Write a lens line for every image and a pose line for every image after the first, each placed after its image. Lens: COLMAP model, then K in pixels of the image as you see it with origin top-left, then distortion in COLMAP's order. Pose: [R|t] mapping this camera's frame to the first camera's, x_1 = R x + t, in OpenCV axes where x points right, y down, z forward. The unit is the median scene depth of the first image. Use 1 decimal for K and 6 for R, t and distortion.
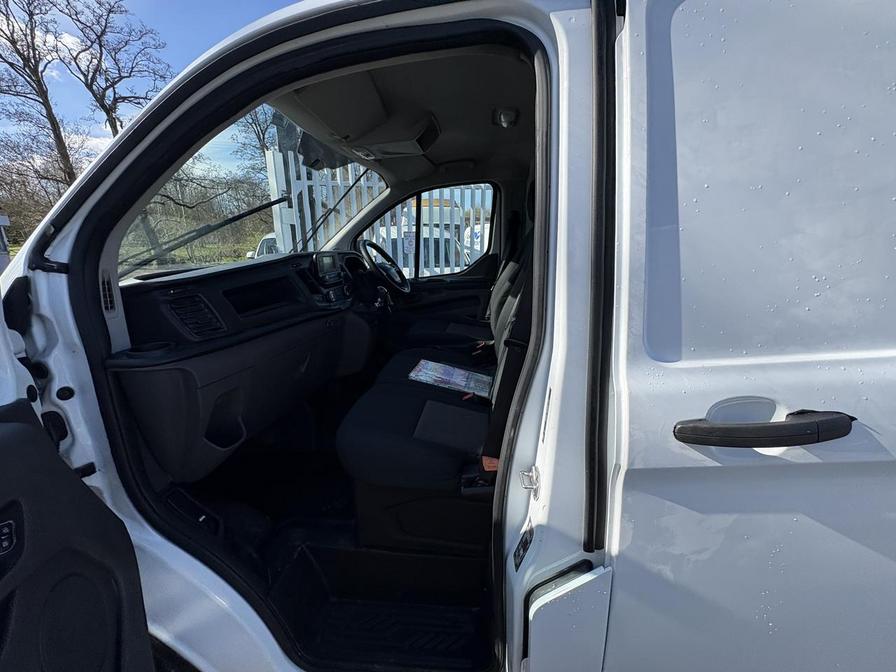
lens RADIAL K [[356.2, 0, 447.6], [0, 356.2, 337.1], [0, 0, 1]] dist [-0.001144, 0.000483]
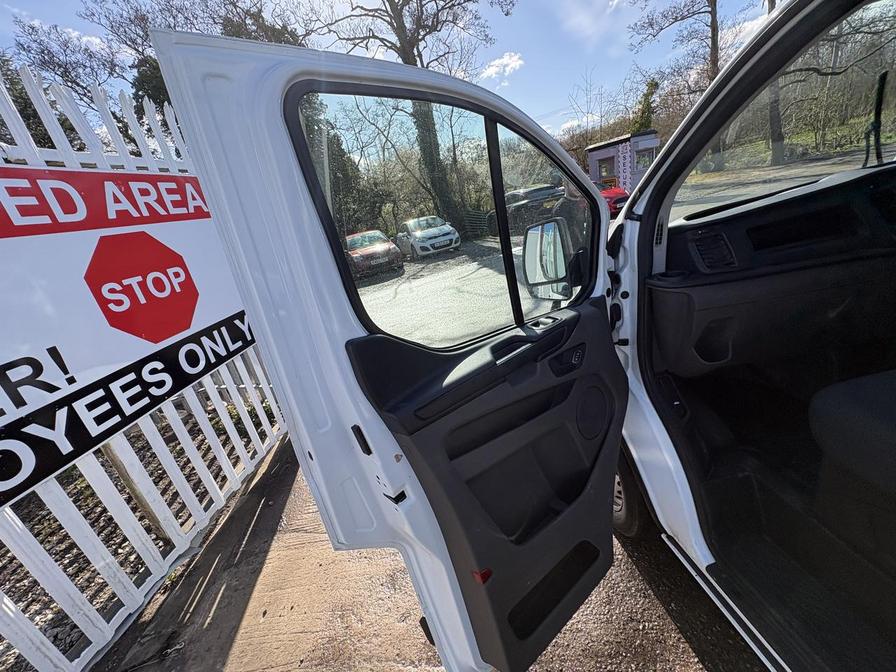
lens RADIAL K [[356.2, 0, 447.6], [0, 356.2, 337.1], [0, 0, 1]] dist [-0.001144, 0.000483]
pose [[0.195115, 0.311155, -0.930114, 0.134700], [-0.055753, 0.950326, 0.306221, -0.041640], [0.979194, -0.007891, 0.202771, -0.056927]]
